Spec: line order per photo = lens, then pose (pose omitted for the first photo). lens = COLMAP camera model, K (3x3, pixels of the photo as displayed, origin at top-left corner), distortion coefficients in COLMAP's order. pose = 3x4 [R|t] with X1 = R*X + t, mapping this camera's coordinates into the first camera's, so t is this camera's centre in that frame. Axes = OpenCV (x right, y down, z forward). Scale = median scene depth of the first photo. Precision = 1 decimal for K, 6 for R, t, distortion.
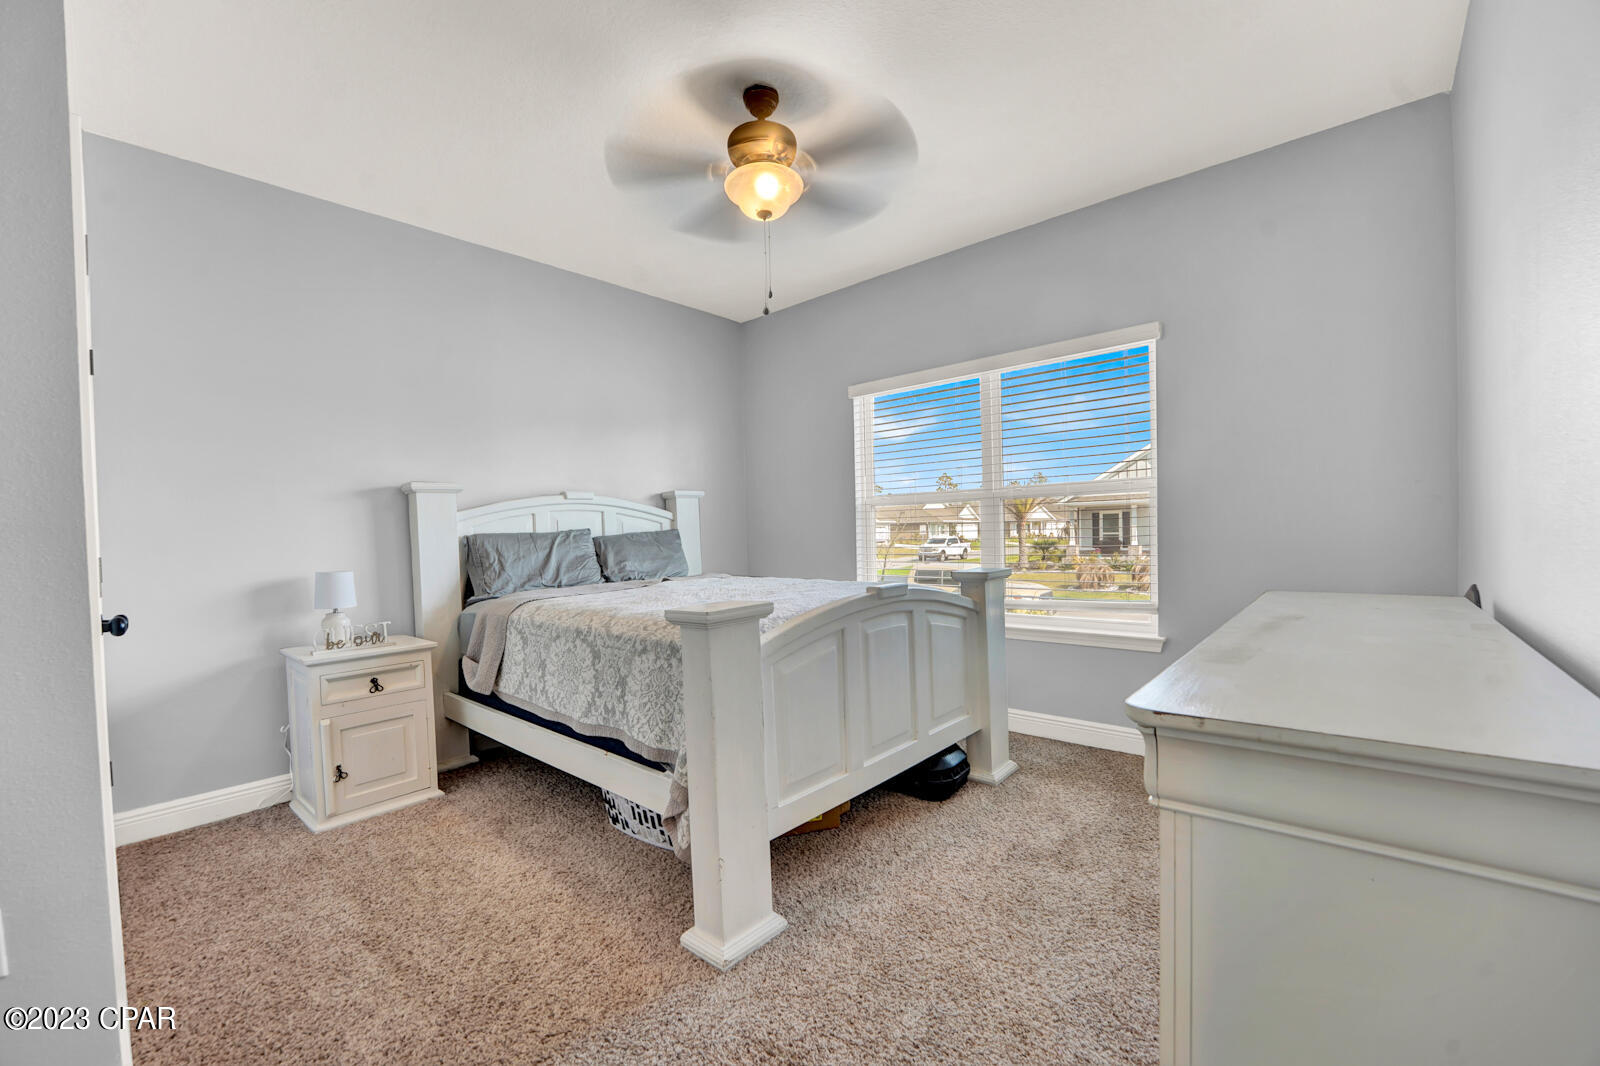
lens RADIAL K [[655.2, 0, 808.0], [0, 655.2, 544.4], [0, 0, 1]] dist [-0.026141, 0.002141]
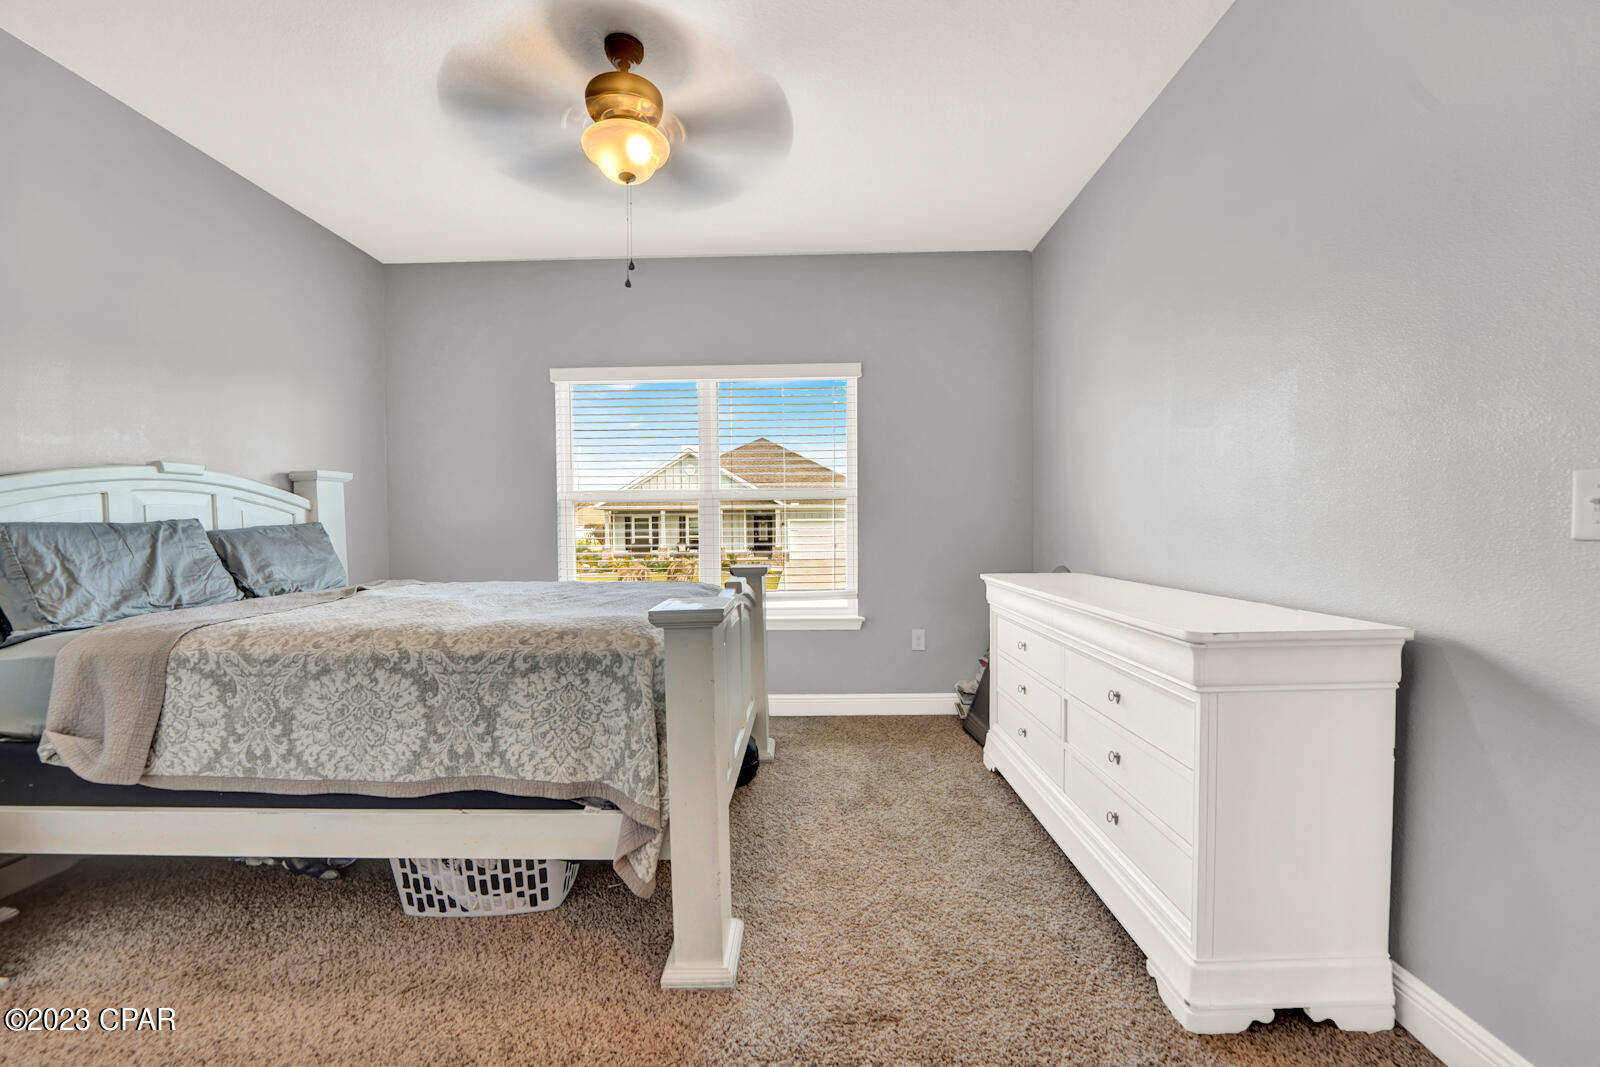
lens RADIAL K [[655.2, 0, 825.4], [0, 655.2, 544.4], [0, 0, 1]] dist [-0.026141, 0.002141]
pose [[0.754156, -0.000526, 0.656695, -0.435417], [0.003350, 0.999990, -0.003046, 0.009955], [-0.656686, 0.004497, 0.754150, 0.131272]]
